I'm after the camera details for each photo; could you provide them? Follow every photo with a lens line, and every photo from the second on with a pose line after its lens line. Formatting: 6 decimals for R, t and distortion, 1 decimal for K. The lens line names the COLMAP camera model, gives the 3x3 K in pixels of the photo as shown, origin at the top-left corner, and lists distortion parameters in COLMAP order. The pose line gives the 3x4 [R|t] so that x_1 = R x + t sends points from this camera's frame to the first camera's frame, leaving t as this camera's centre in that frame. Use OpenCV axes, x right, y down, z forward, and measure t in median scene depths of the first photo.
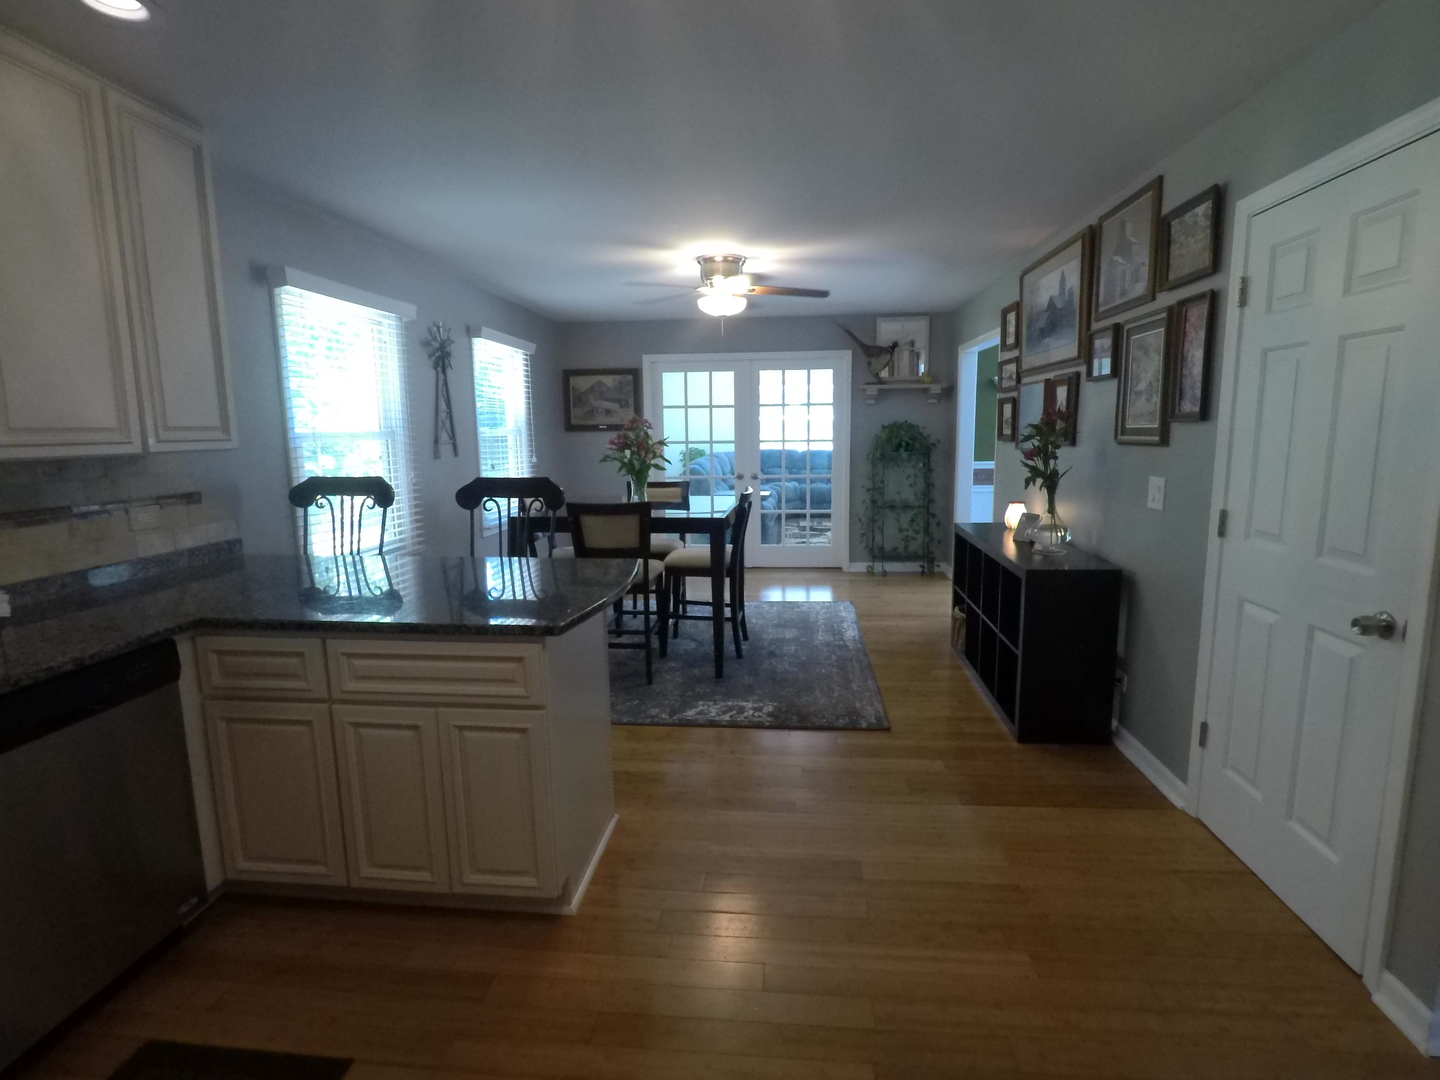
lens RADIAL K [[736.2, 0, 720.0], [0, 736.2, 540.0], [0, 0, 1]] dist [-0.002827, -0.000645]
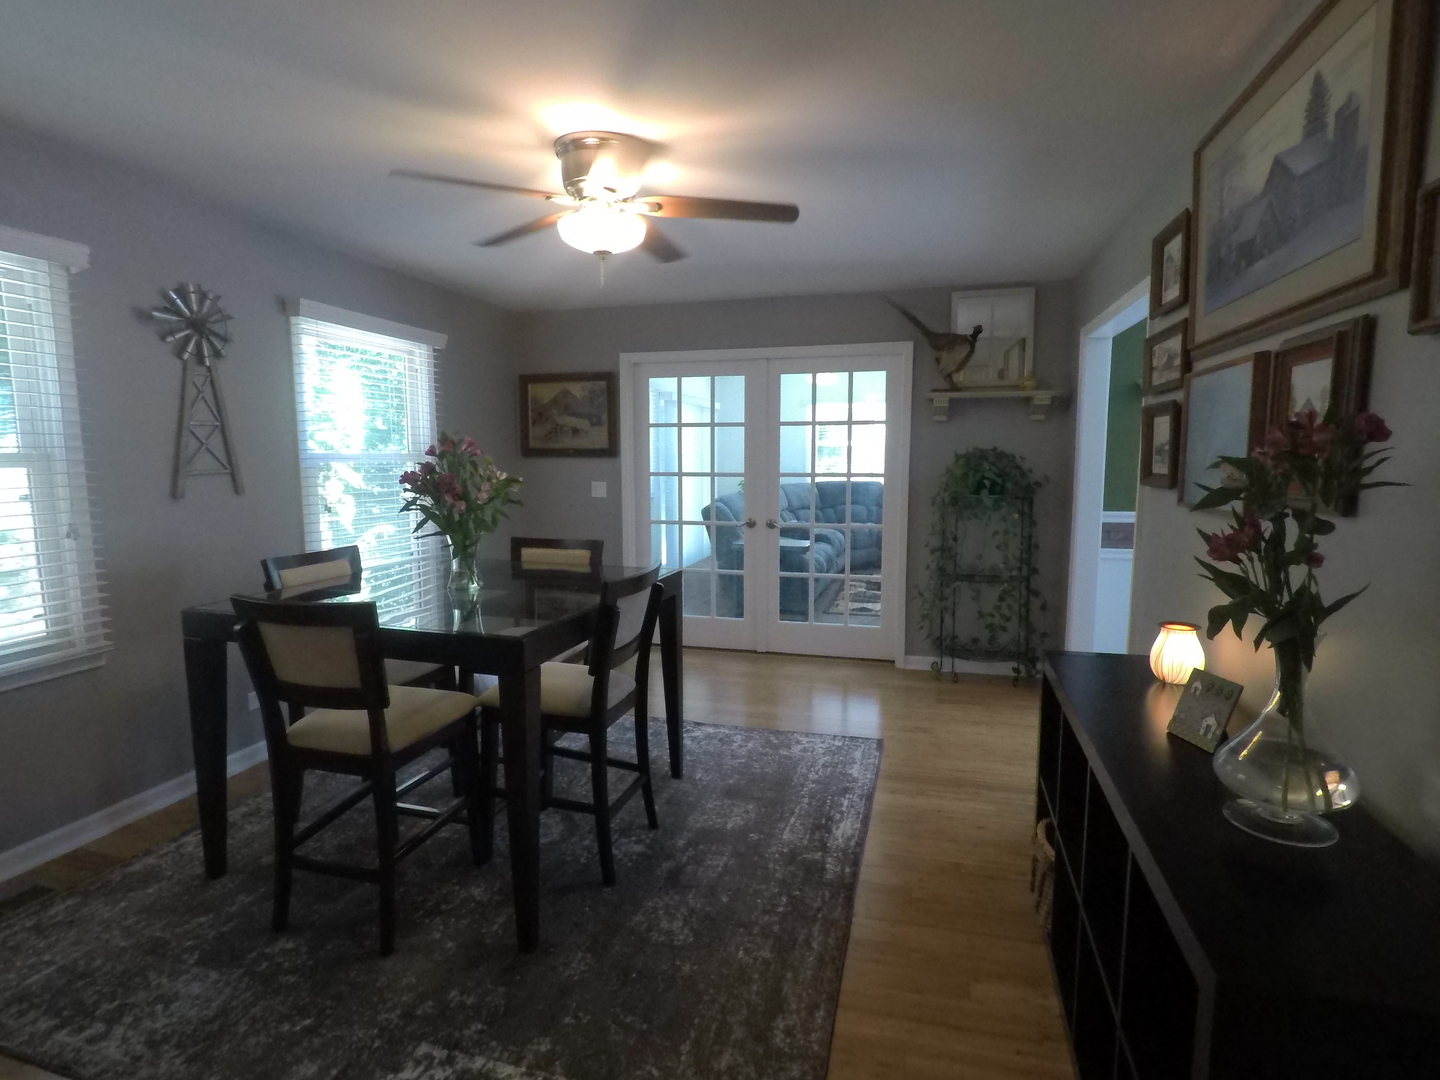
lens RADIAL K [[736.2, 0, 720.0], [0, 736.2, 540.0], [0, 0, 1]] dist [-0.002827, -0.000645]
pose [[0.985015, 0.031860, -0.169503, 0.128059], [-0.037585, 0.998822, -0.030676, -0.051469], [0.168326, 0.036587, 0.985052, 0.323449]]
